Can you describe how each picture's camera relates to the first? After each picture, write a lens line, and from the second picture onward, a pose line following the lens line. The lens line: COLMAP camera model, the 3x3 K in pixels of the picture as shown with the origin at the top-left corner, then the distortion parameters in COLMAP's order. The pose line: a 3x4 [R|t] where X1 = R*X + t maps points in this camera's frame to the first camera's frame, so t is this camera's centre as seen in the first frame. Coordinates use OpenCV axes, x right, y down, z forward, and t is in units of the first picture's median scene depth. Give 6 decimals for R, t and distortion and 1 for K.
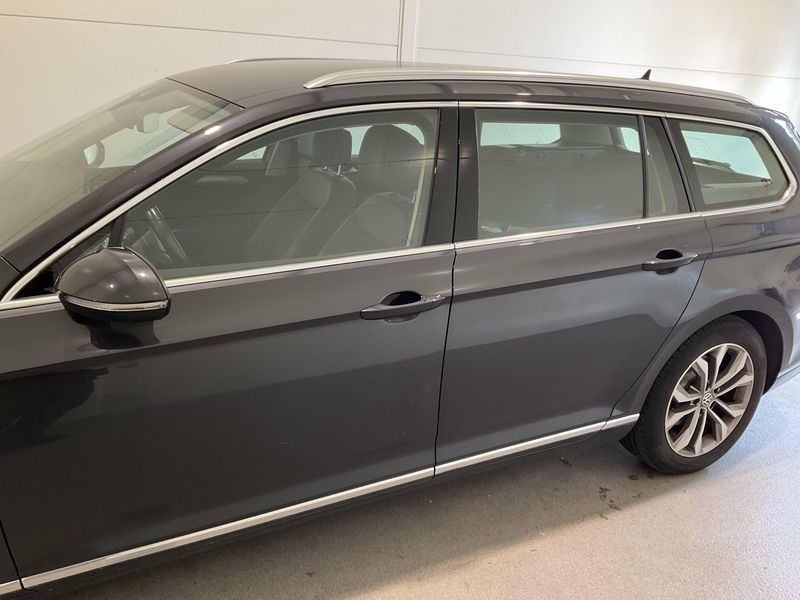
lens RADIAL K [[683.1, 0, 400.0], [0, 683.1, 300.0], [0, 0, 1]] dist [0.004479, -0.000938]
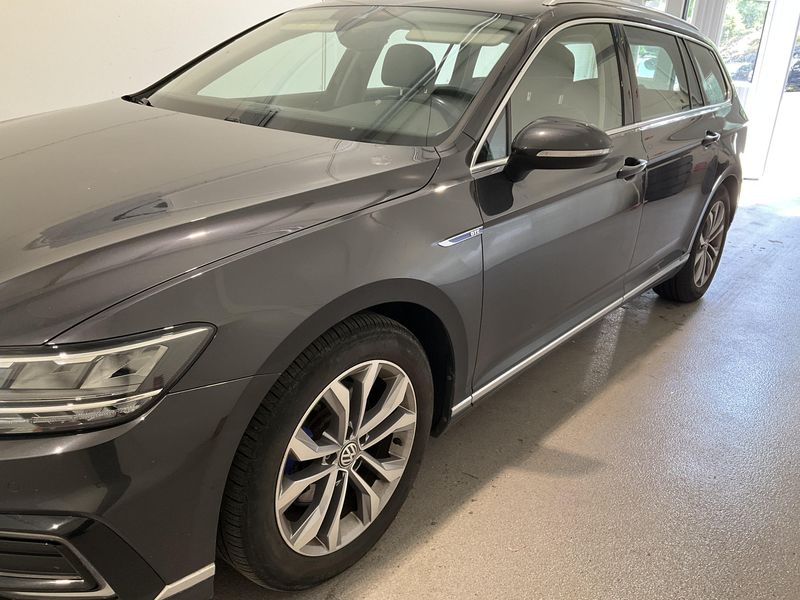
lens RADIAL K [[702.8, 0, 400.0], [0, 702.8, 300.0], [0, 0, 1]] dist [0.016151, -0.004923]
pose [[0.896394, 0.053008, 0.440077, 0.207764], [-0.009828, 0.994956, -0.099826, 0.071060], [-0.443149, 0.085159, 0.892394, 0.410231]]
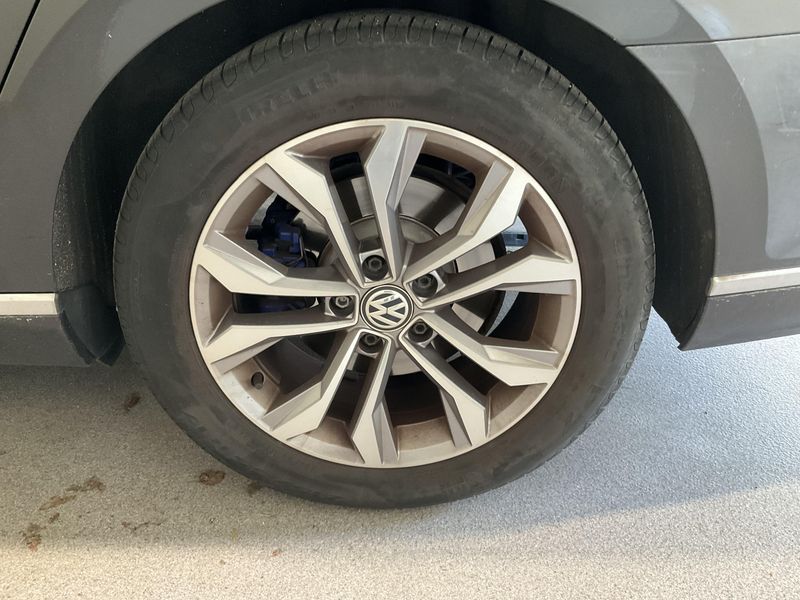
lens RADIAL K [[702.8, 0, 400.0], [0, 702.8, 300.0], [0, 0, 1]] dist [0.016151, -0.004923]
pose [[0.895287, 0.160604, -0.415533, 0.594763], [-0.109183, 0.983411, 0.144849, 0.093057], [0.431903, -0.084313, 0.897970, 0.705374]]
